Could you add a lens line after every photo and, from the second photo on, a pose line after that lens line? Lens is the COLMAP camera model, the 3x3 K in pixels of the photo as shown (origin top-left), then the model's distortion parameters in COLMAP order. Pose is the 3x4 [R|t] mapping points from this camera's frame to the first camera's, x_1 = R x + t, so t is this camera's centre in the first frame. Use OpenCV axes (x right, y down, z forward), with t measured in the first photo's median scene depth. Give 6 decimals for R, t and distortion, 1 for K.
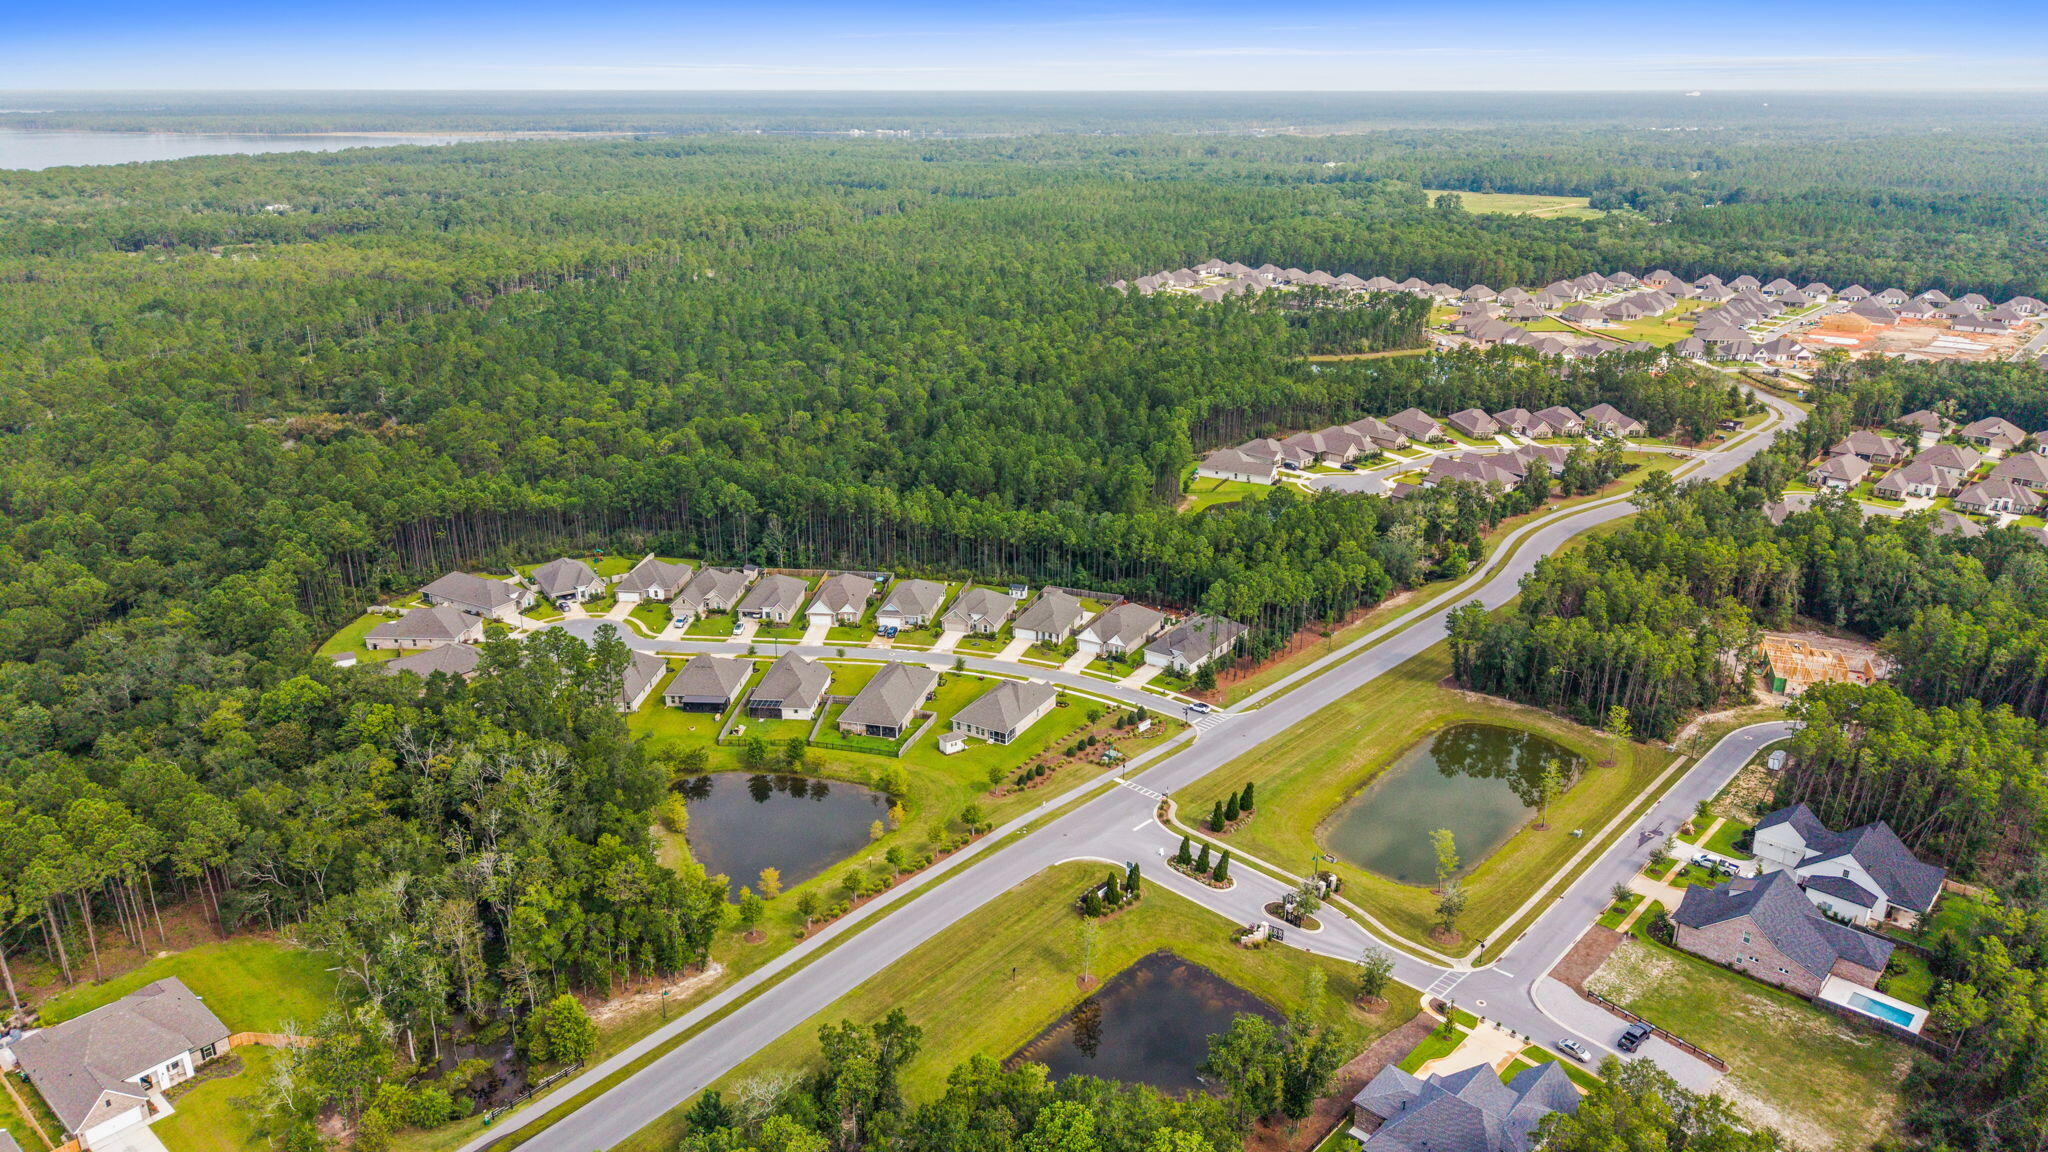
lens RADIAL K [[1372.7, 0, 1028.5], [0, 1372.7, 584.5], [0, 0, 1]] dist [0.006869, -0.011624]
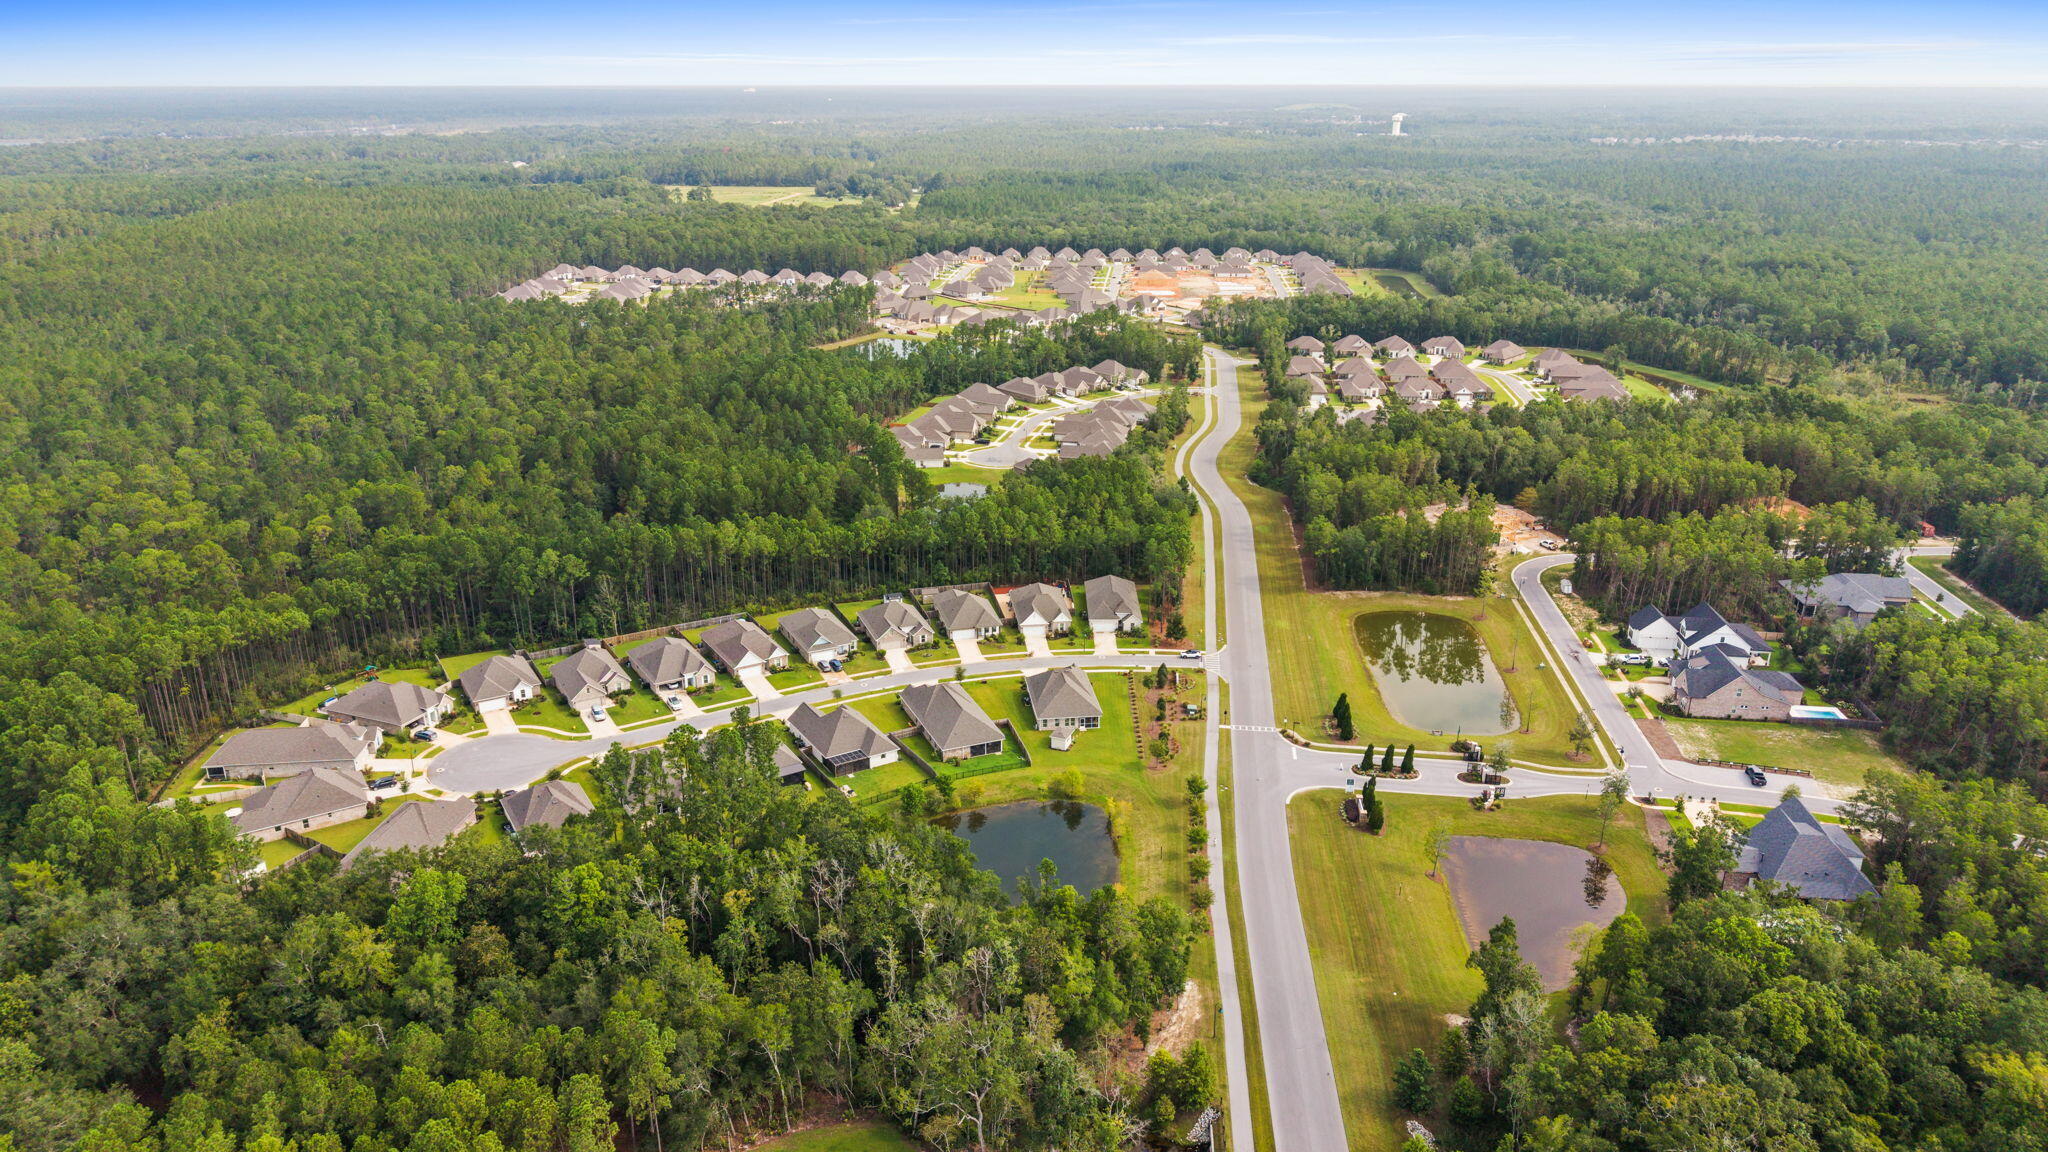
lens RADIAL K [[1372.7, 0, 1030.1], [0, 1372.7, 567.4], [0, 0, 1]] dist [0.006869, -0.011624]
pose [[0.803567, -0.193515, 0.562878, -0.462229], [0.198041, 0.978719, 0.053754, -0.049912], [-0.561301, 0.068278, 0.824790, 0.129702]]
